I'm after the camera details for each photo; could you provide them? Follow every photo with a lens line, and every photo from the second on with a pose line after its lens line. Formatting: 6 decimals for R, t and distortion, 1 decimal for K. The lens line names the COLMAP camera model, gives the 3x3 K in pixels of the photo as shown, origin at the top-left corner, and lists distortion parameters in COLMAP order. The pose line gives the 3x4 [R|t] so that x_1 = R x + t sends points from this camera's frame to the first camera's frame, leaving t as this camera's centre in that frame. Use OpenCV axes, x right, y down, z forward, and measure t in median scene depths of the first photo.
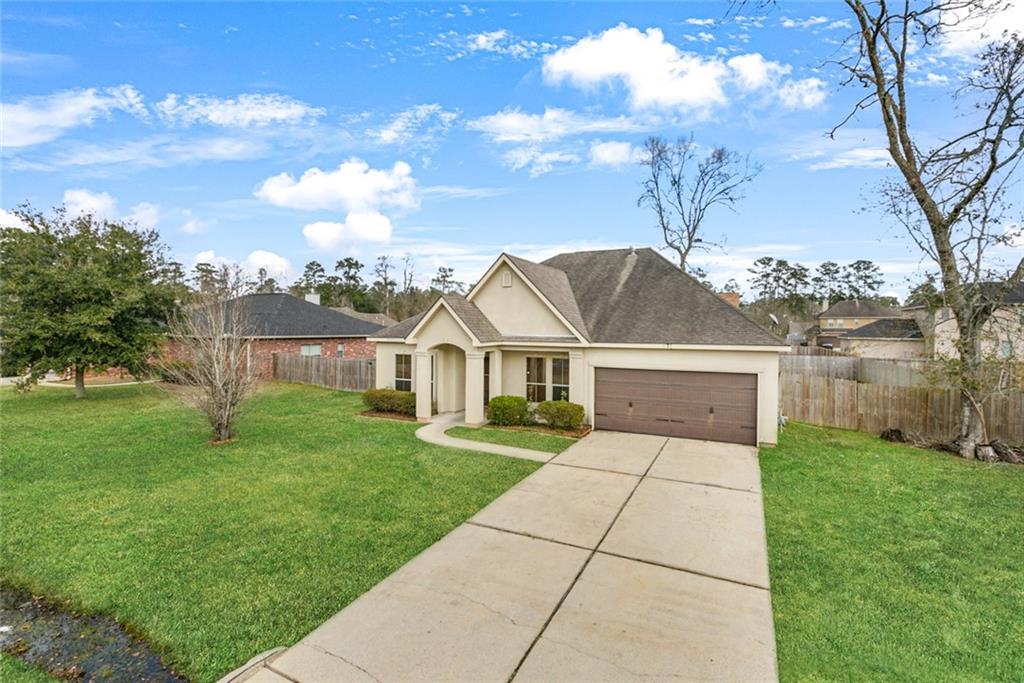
lens RADIAL K [[470.0, 0, 508.4], [0, 470.0, 332.1], [0, 0, 1]] dist [-0.000646, -0.000513]
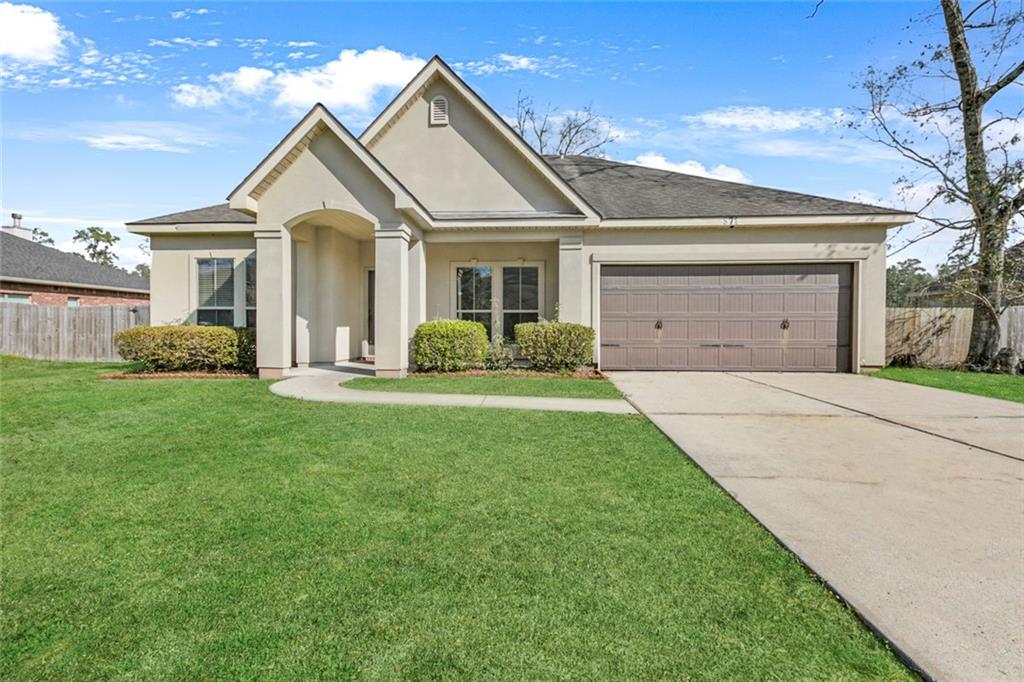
lens RADIAL K [[470.0, 0, 508.4], [0, 470.0, 331.6], [0, 0, 1]] dist [-0.000646, -0.000513]
pose [[0.924546, -0.013005, 0.380848, -0.141223], [0.009424, 0.999892, 0.011266, 0.140555], [-0.380953, -0.006827, 0.924569, 0.464060]]
